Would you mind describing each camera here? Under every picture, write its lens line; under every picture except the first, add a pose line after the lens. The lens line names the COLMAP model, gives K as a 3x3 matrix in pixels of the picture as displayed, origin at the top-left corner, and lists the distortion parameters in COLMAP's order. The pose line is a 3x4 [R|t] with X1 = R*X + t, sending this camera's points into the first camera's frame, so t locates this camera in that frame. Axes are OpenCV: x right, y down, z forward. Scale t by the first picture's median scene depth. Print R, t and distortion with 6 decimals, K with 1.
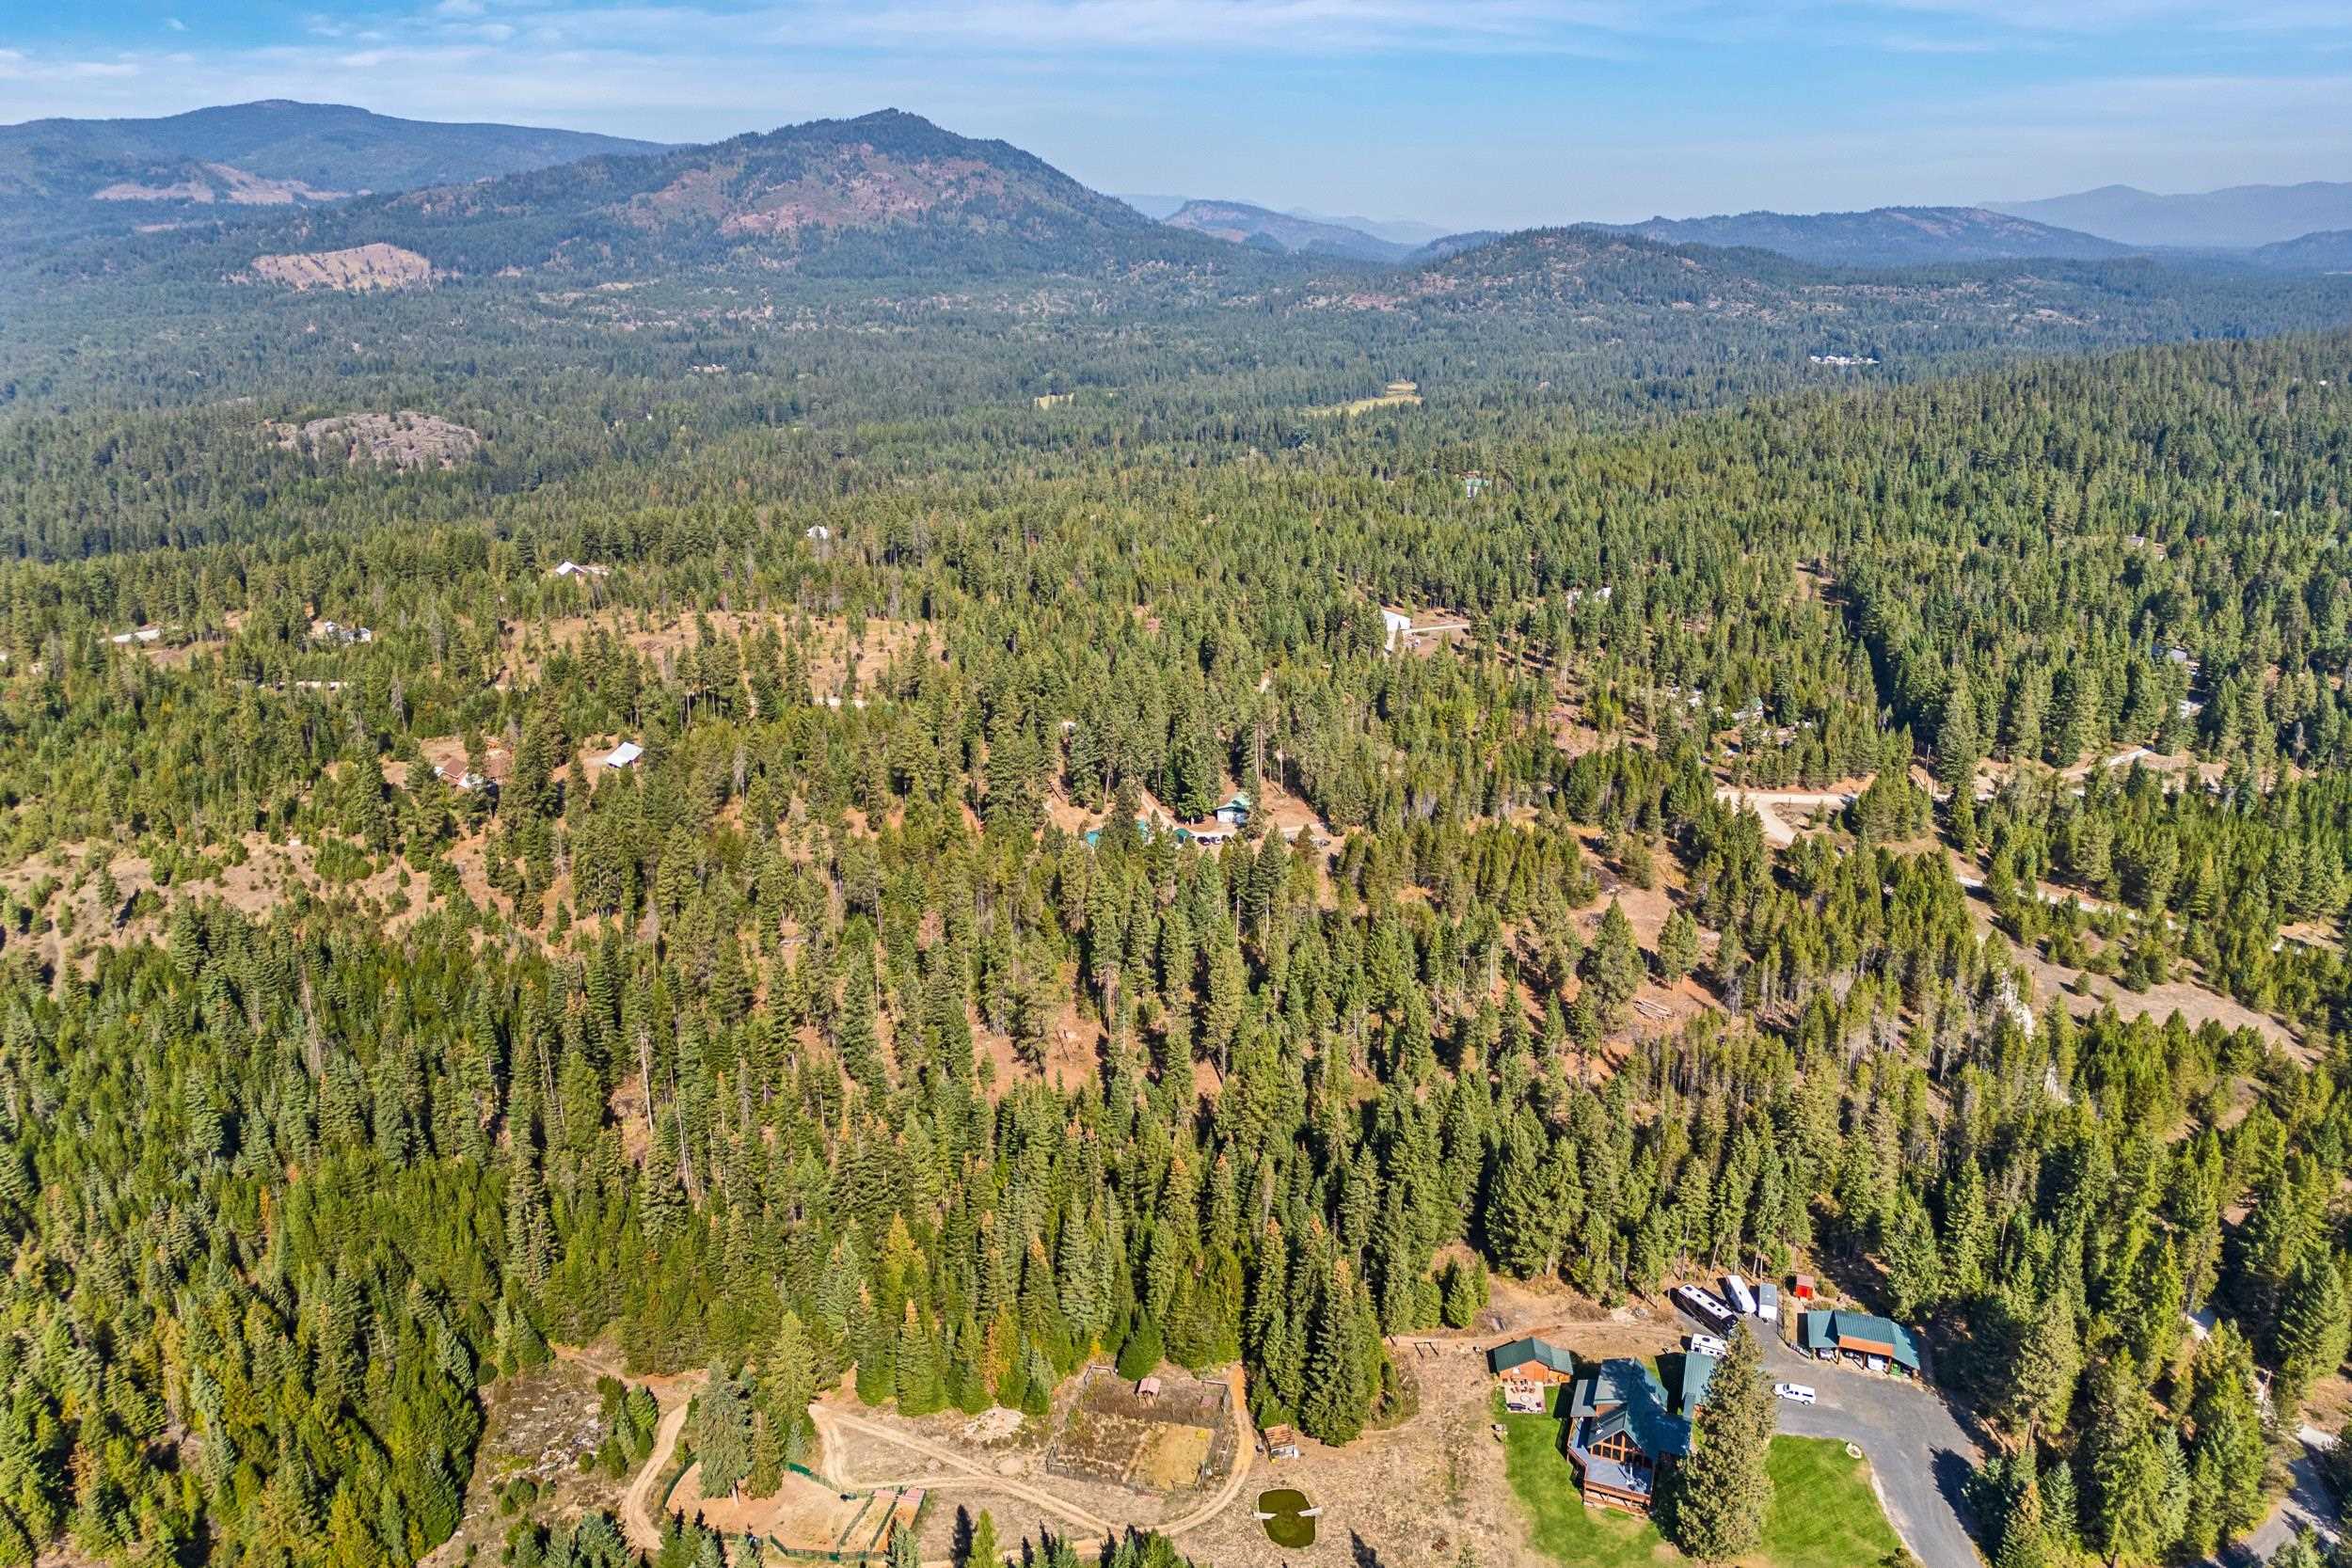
lens RADIAL K [[1592.0, 0, 1176.0], [0, 1592.0, 784.0], [0, 0, 1]] dist [0.039158, -0.036839]
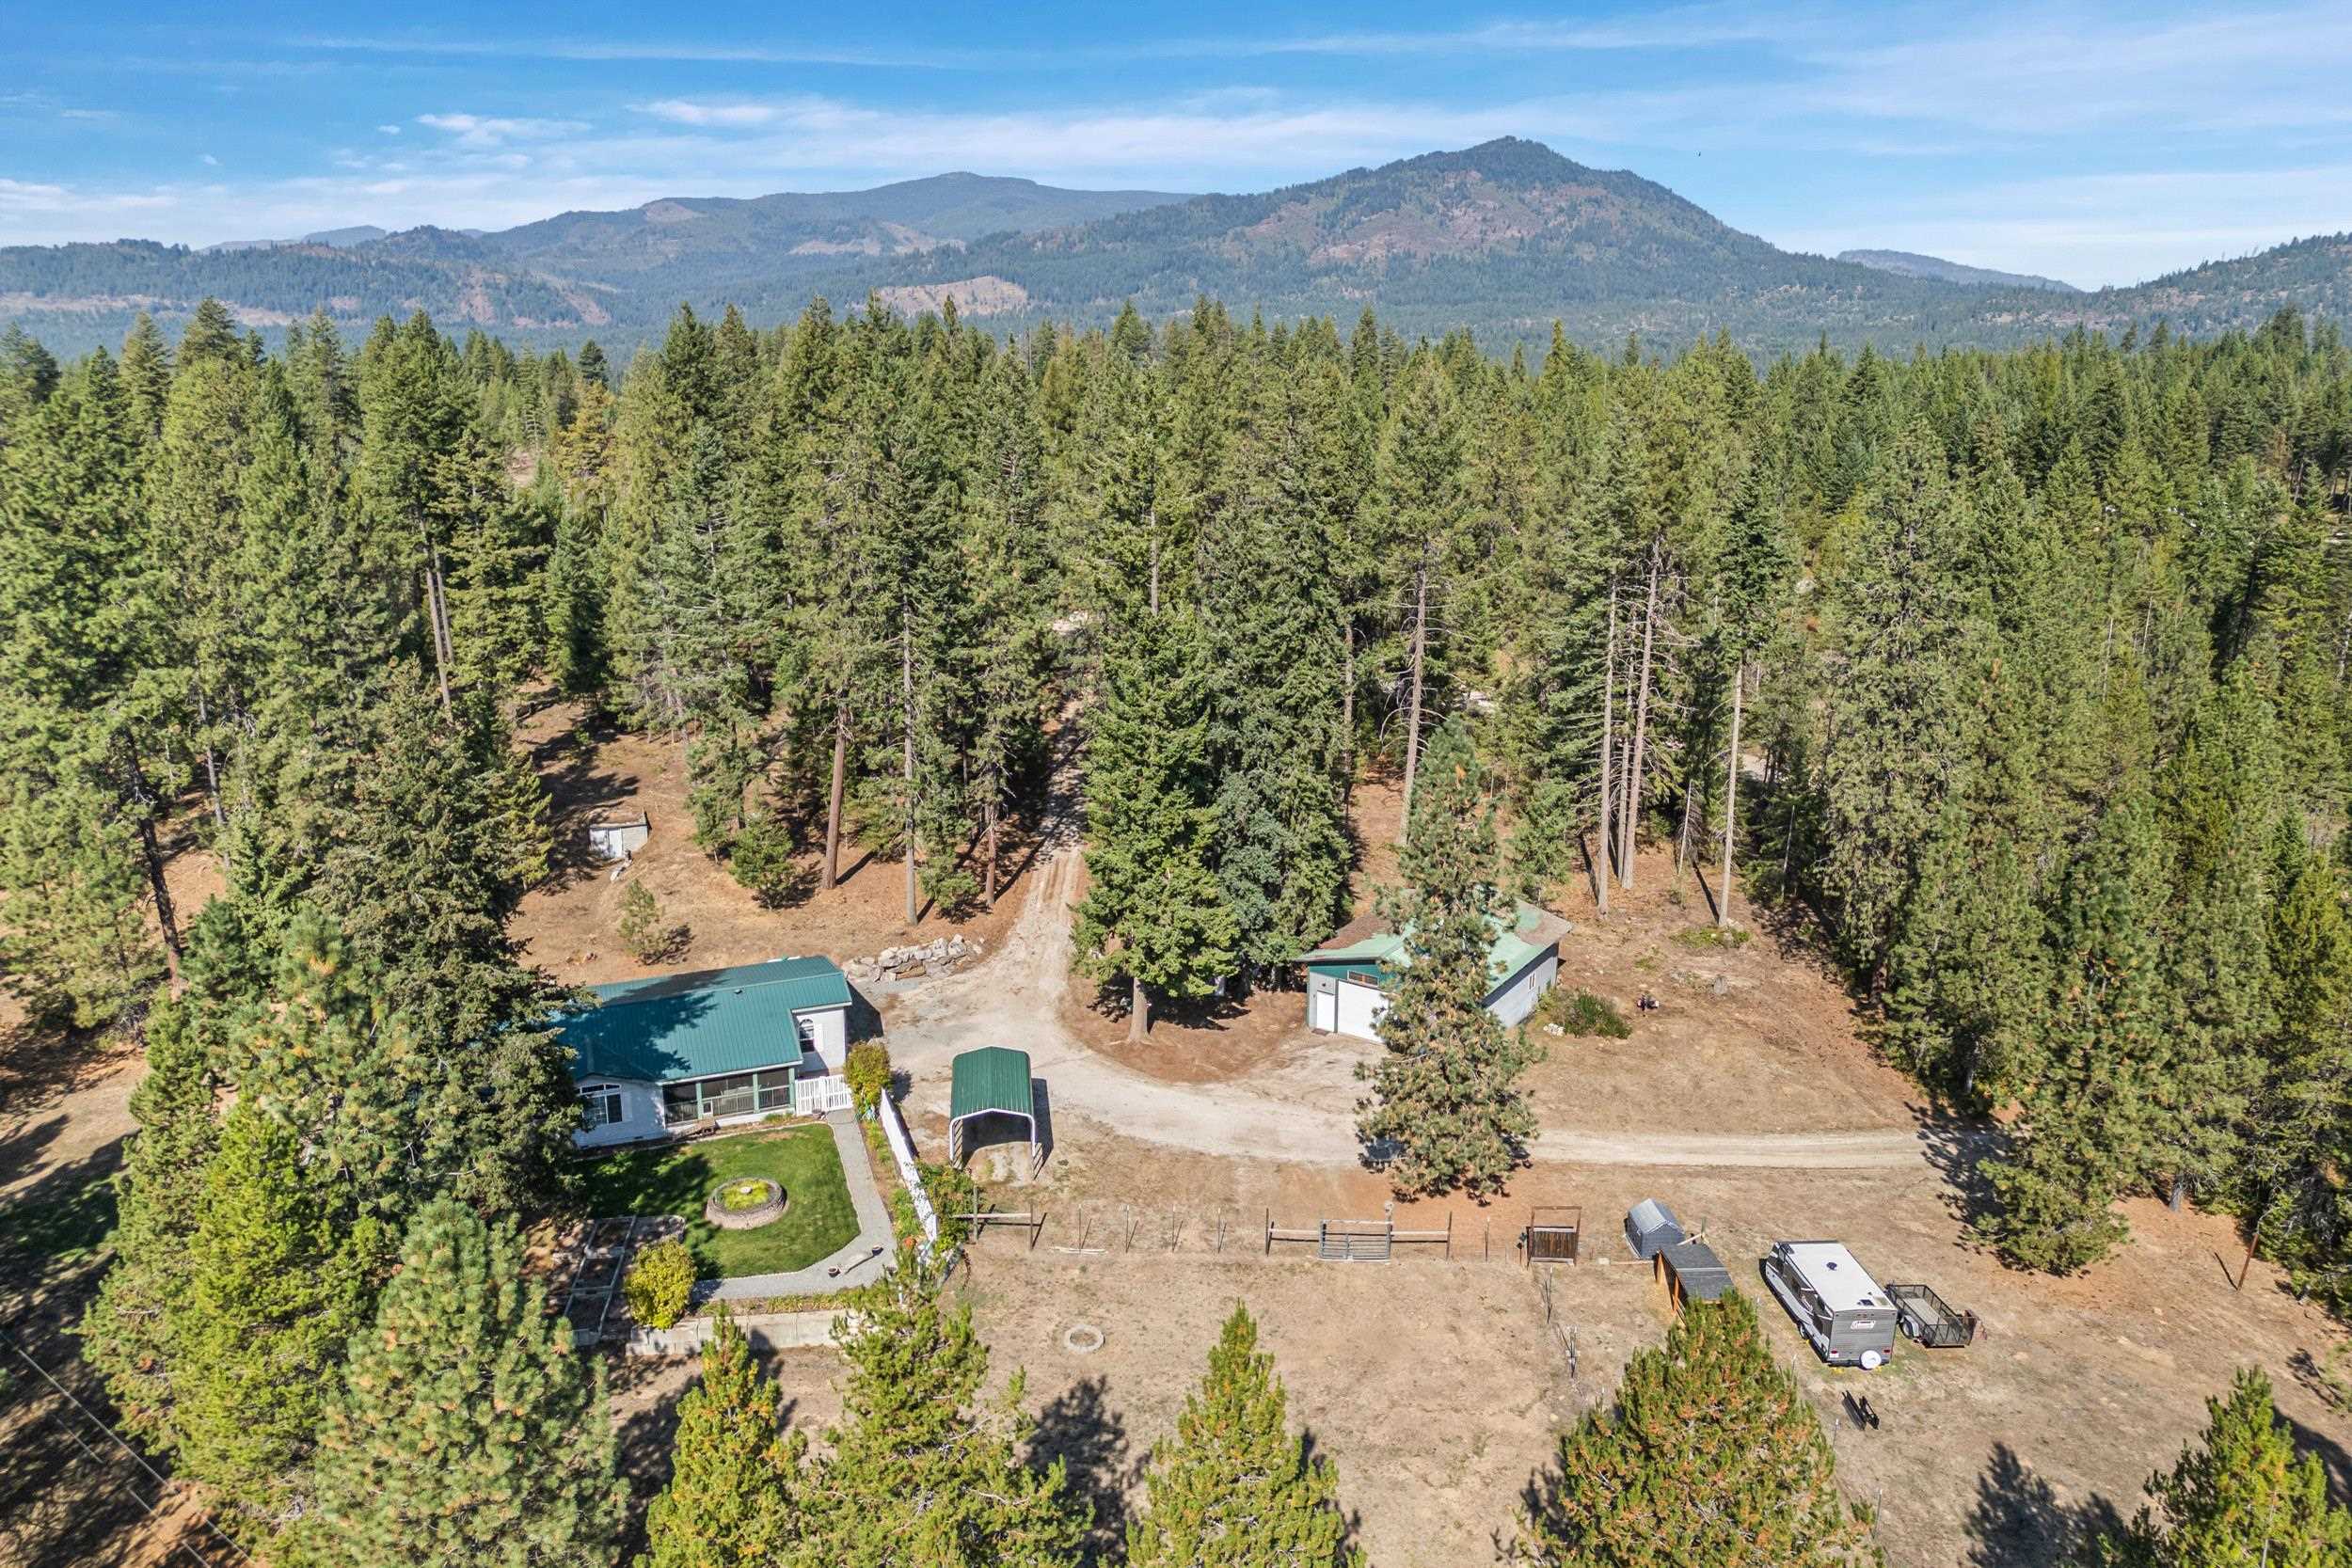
lens RADIAL K [[1601.0, 0, 1178.8], [0, 1601.0, 806.2], [0, 0, 1]] dist [0.039777, -0.036594]
pose [[0.932771, 0.109470, -0.343444, 0.069971], [-0.121985, 0.992419, -0.014977, 0.002028], [0.339201, 0.055865, 0.939054, 0.781143]]
